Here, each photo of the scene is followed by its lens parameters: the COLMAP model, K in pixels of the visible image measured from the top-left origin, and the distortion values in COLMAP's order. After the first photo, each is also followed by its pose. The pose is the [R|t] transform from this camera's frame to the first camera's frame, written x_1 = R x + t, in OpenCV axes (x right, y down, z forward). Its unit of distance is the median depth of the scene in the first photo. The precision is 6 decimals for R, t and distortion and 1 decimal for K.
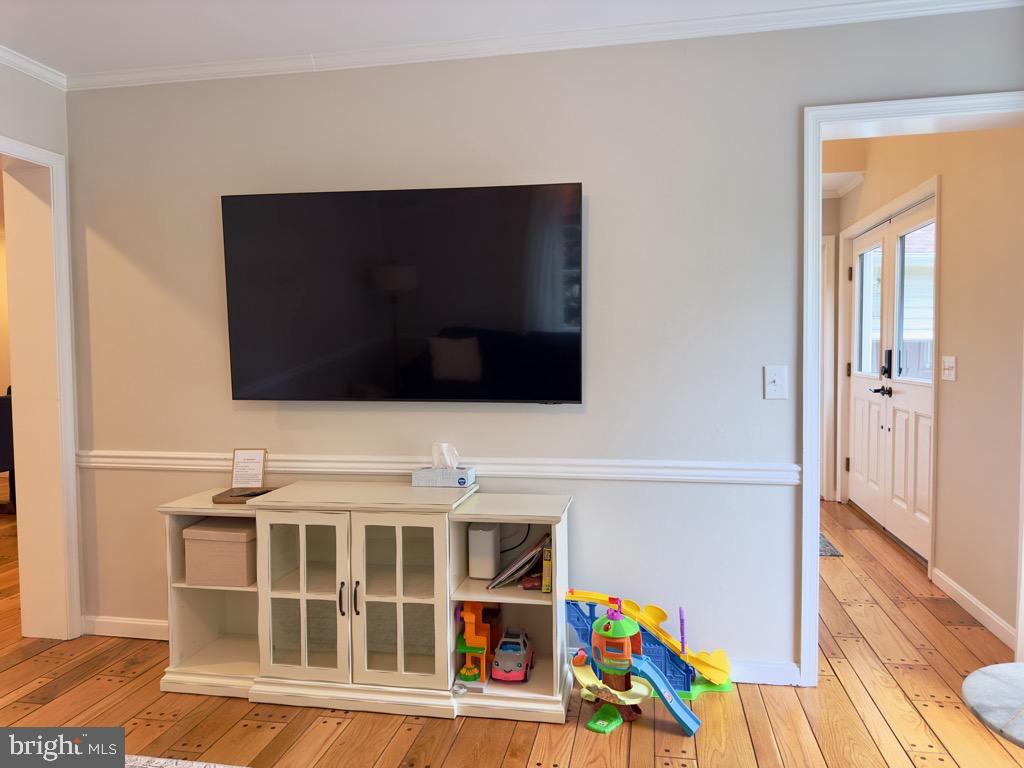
lens RADIAL K [[712.3, 0, 521.3], [0, 712.3, 387.2], [0, 0, 1]] dist [0.058124, -0.055590]
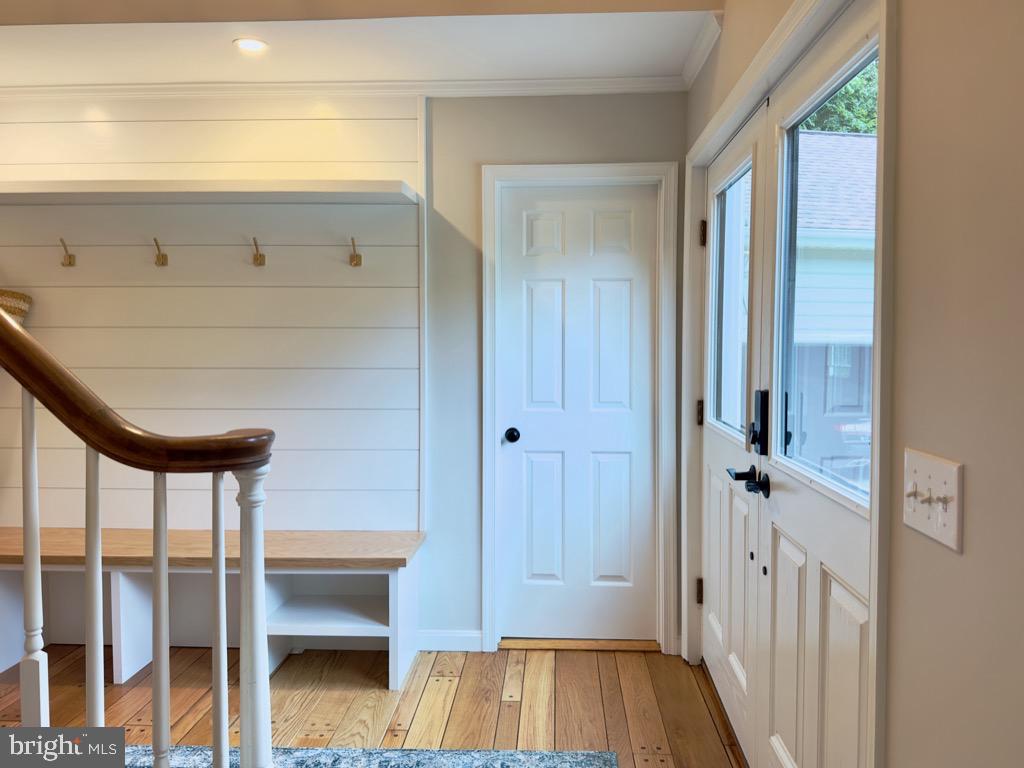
lens RADIAL K [[712.3, 0, 501.4], [0, 712.3, 382.5], [0, 0, 1]] dist [0.058124, -0.055590]
pose [[0.996653, -0.000970, 0.081739, 0.302753], [0.000691, 0.999994, 0.003446, -0.055867], [-0.081742, -0.003378, 0.996648, 0.553518]]
